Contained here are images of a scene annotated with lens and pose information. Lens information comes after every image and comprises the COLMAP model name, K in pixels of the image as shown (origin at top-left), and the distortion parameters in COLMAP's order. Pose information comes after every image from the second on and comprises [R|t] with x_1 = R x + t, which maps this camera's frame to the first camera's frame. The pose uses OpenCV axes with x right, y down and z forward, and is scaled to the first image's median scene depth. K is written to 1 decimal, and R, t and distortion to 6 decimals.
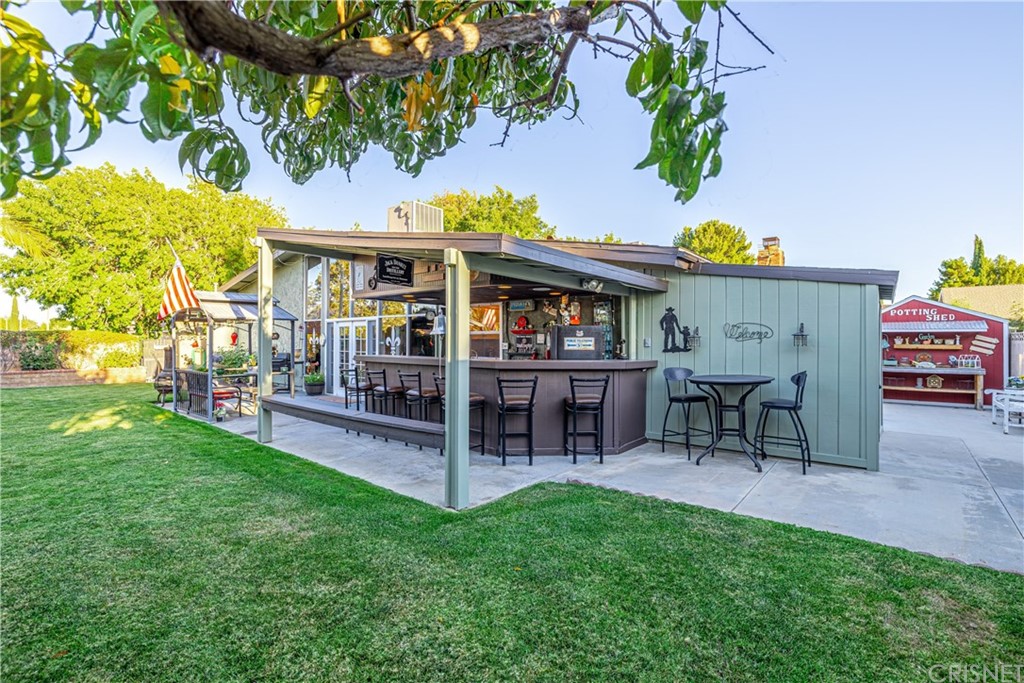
lens RADIAL K [[459.3, 0, 512.0], [0, 459.3, 341.5], [0, 0, 1]] dist [-0.002675, 0.000171]
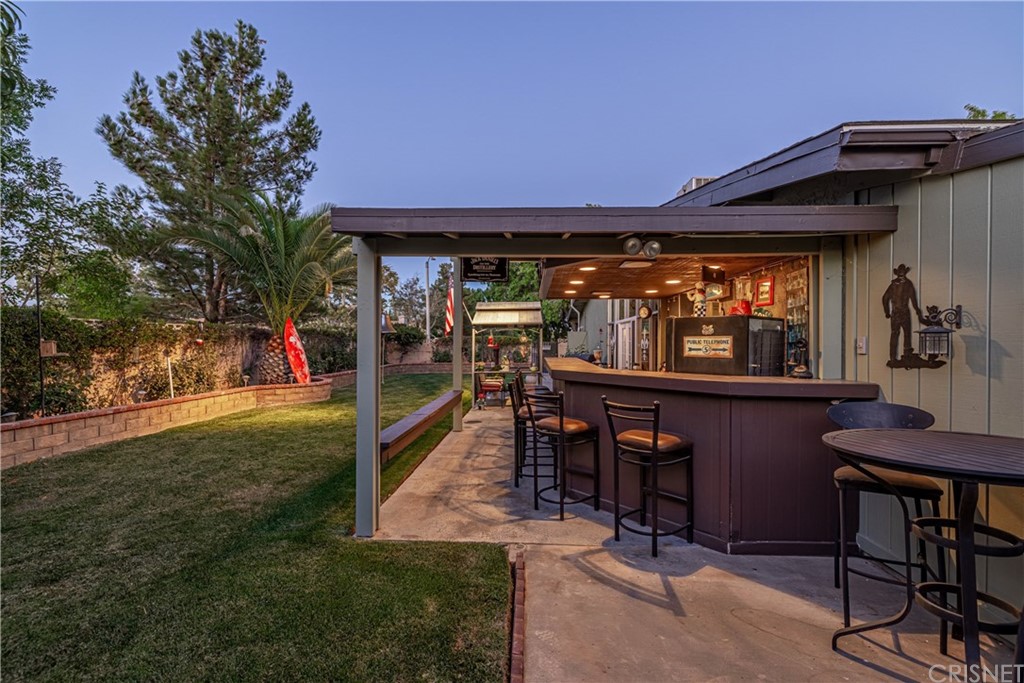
lens RADIAL K [[459.3, 0, 512.0], [0, 459.3, 341.5], [0, 0, 1]] dist [-0.002675, 0.000171]
pose [[0.598356, -0.003534, -0.801222, 3.658958], [-0.001570, 0.999983, -0.005583, 0.011918], [0.801229, 0.004598, 0.598341, 3.414366]]
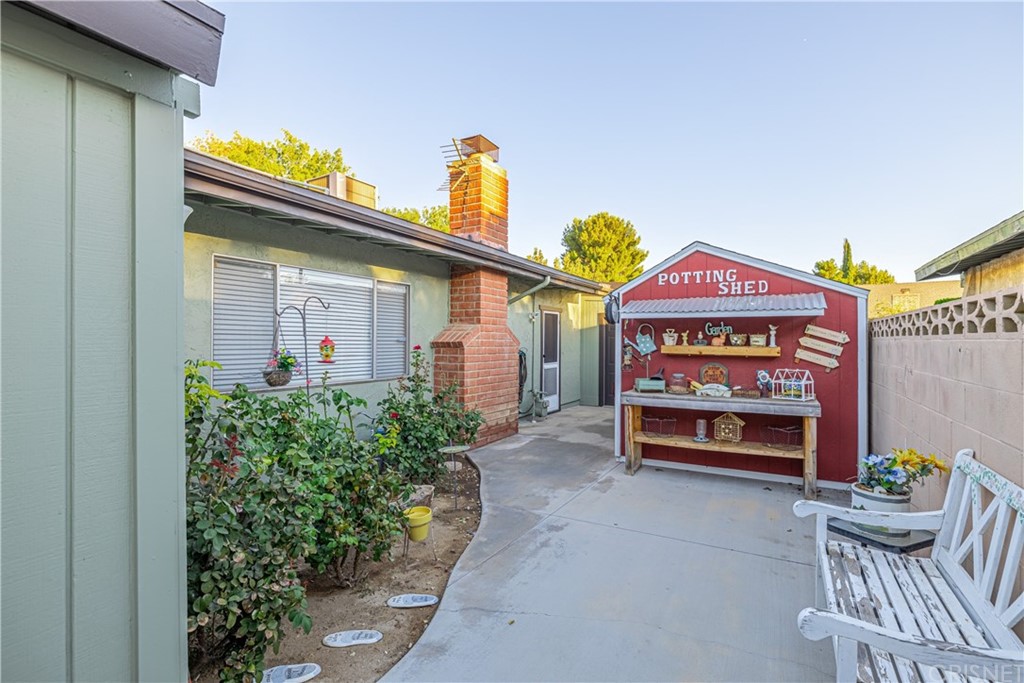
lens RADIAL K [[484.5, 0, 512.0], [0, 484.5, 341.5], [0, 0, 1]] dist [-0.001203, -0.000133]
pose [[0.982713, 0.001162, 0.185133, 0.594914], [-0.000708, 0.999997, -0.002518, 0.003530], [-0.185135, 0.002343, 0.982710, 0.544577]]
